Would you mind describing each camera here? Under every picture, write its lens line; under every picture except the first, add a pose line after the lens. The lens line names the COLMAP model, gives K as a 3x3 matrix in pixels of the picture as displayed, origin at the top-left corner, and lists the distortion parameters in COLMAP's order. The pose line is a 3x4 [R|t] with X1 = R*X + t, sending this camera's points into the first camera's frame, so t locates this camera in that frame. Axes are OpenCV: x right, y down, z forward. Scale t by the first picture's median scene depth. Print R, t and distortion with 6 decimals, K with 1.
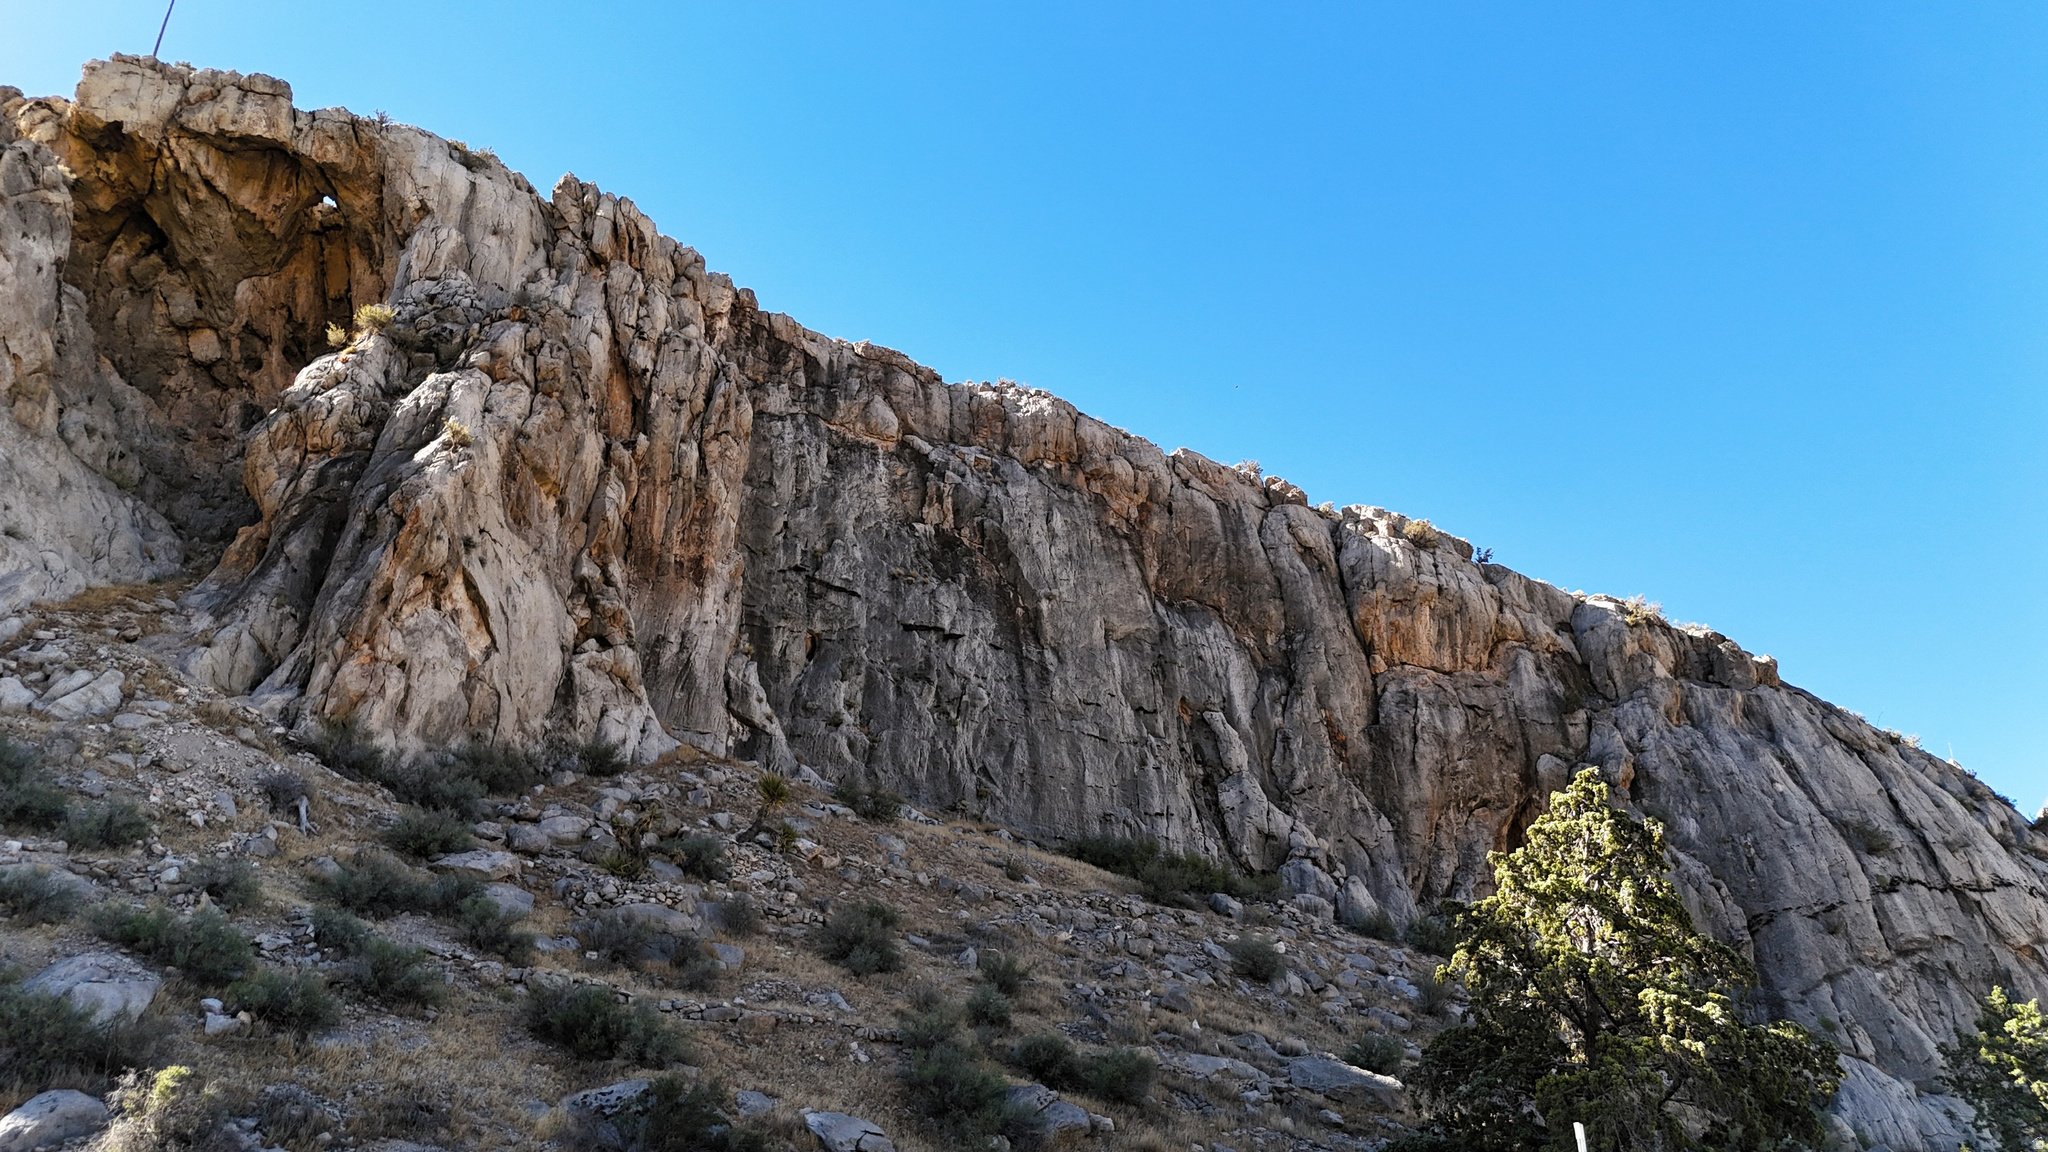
lens RADIAL K [[1509.3, 0, 1025.3], [0, 1509.3, 567.9], [0, 0, 1]] dist [0.080703, -0.080980]
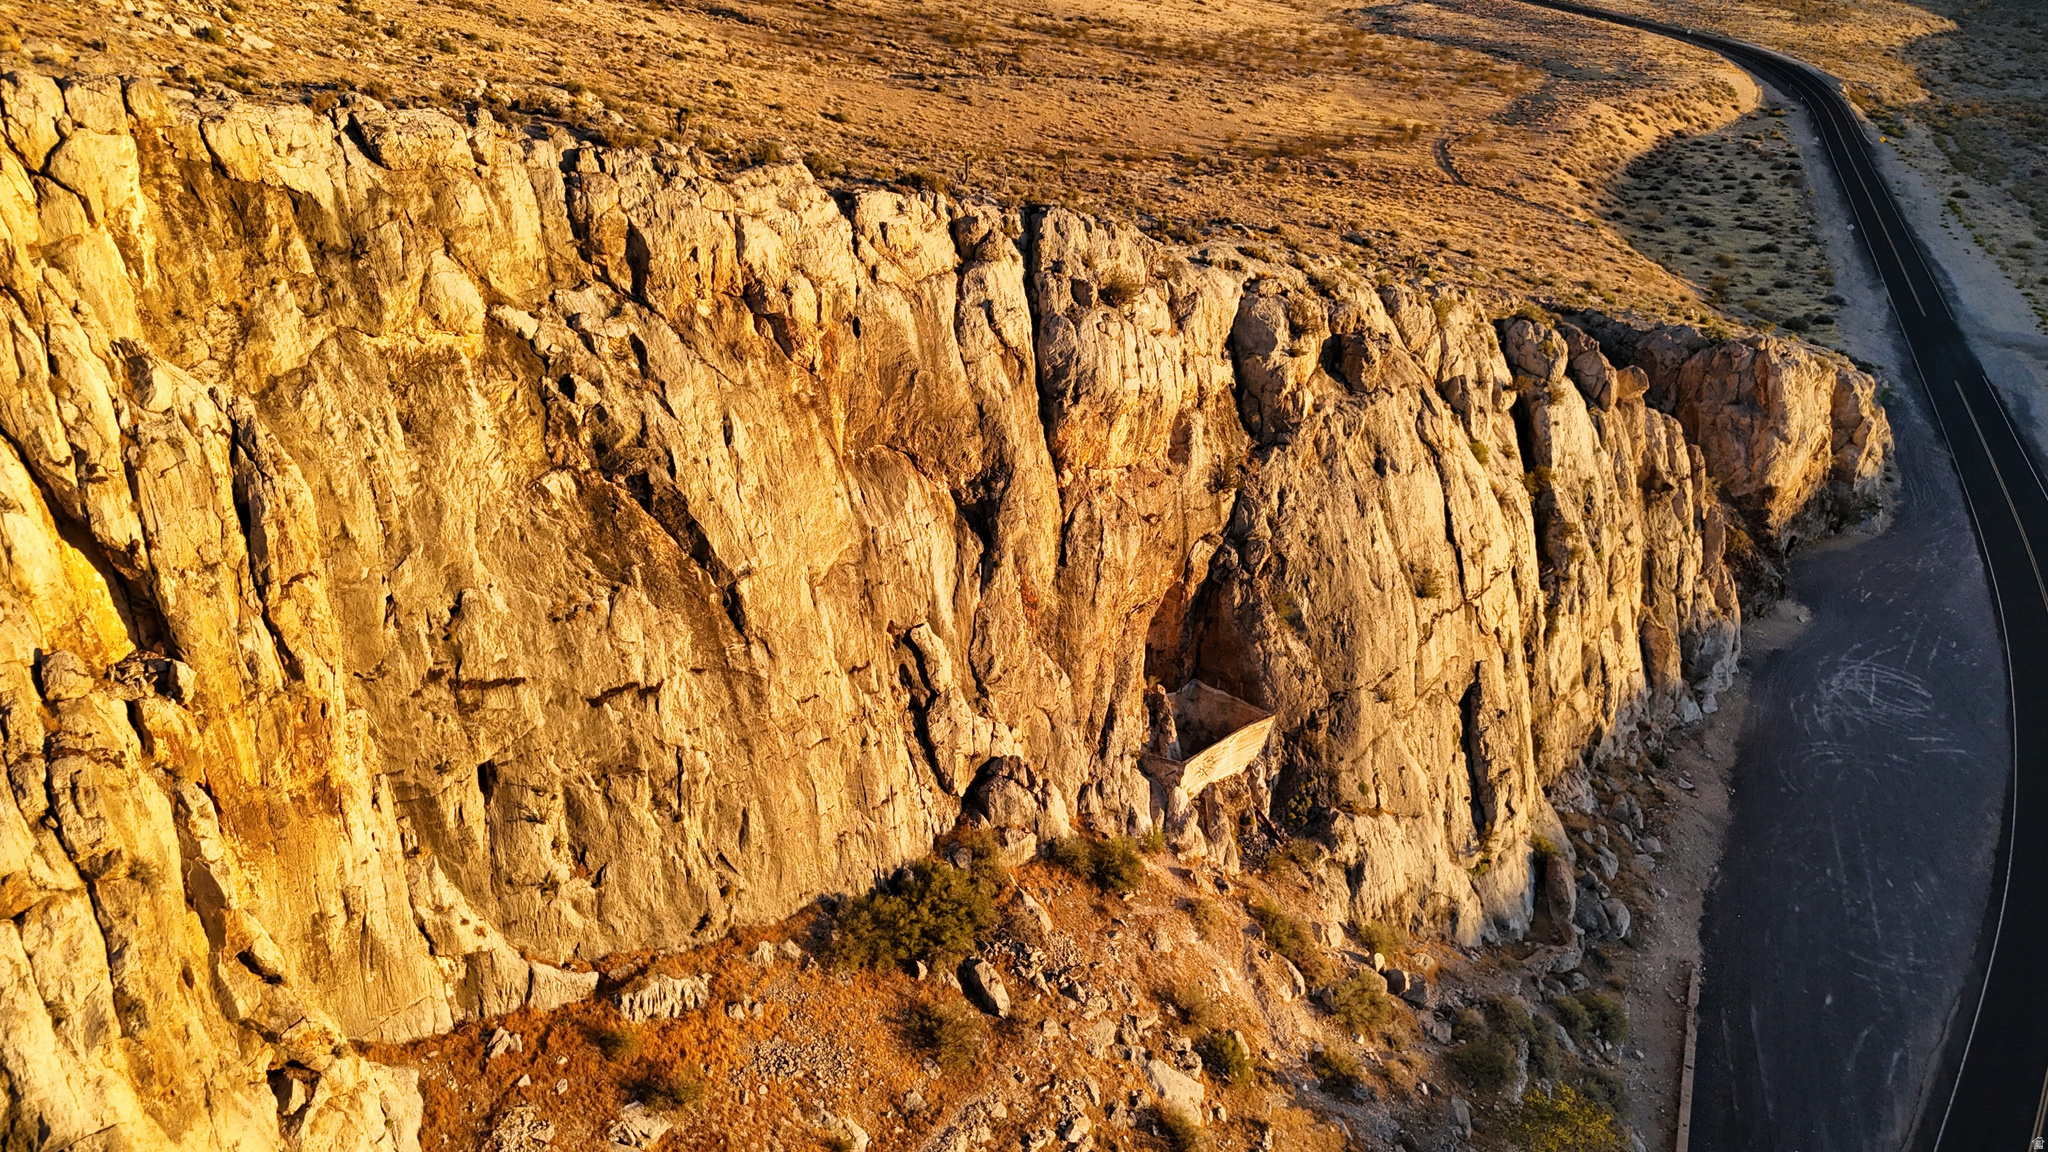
lens RADIAL K [[1488.0, 0, 1019.3], [0, 1488.0, 561.2], [0, 0, 1]] dist [0.103175, -0.197170]
pose [[0.896387, -0.189321, 0.400808, -0.173074], [-0.207978, 0.618873, 0.757457, -0.619554], [-0.391452, -0.762335, 0.515375, 0.546531]]
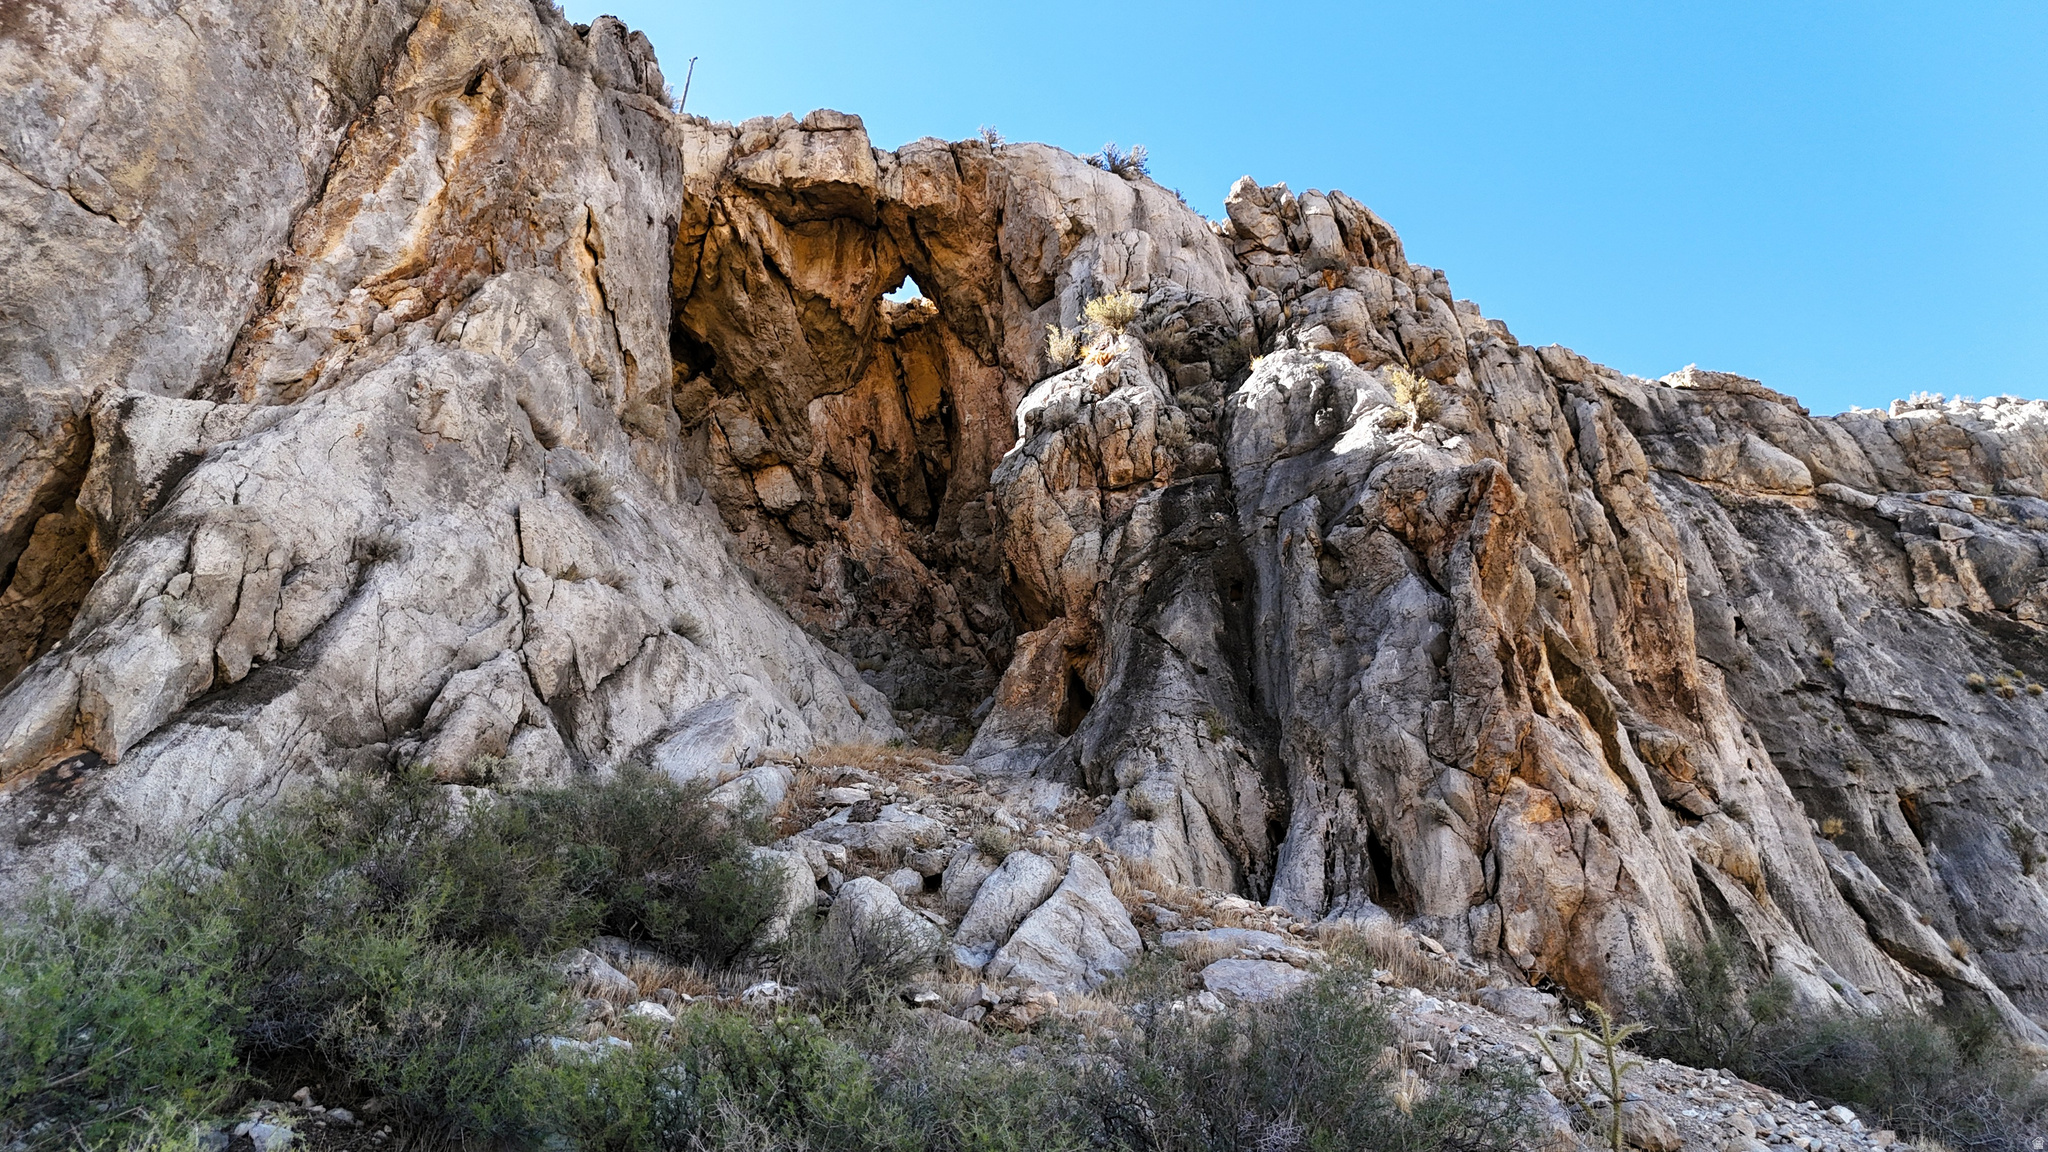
lens RADIAL K [[1517.8, 0, 1024.0], [0, 1517.8, 576.0], [0, 0, 1]] dist [0.051799, -0.032689]
pose [[0.972684, -0.139719, -0.185374, -0.312324], [0.101826, 0.974456, -0.200167, 0.042997], [0.208606, 0.175824, 0.962065, 0.380654]]
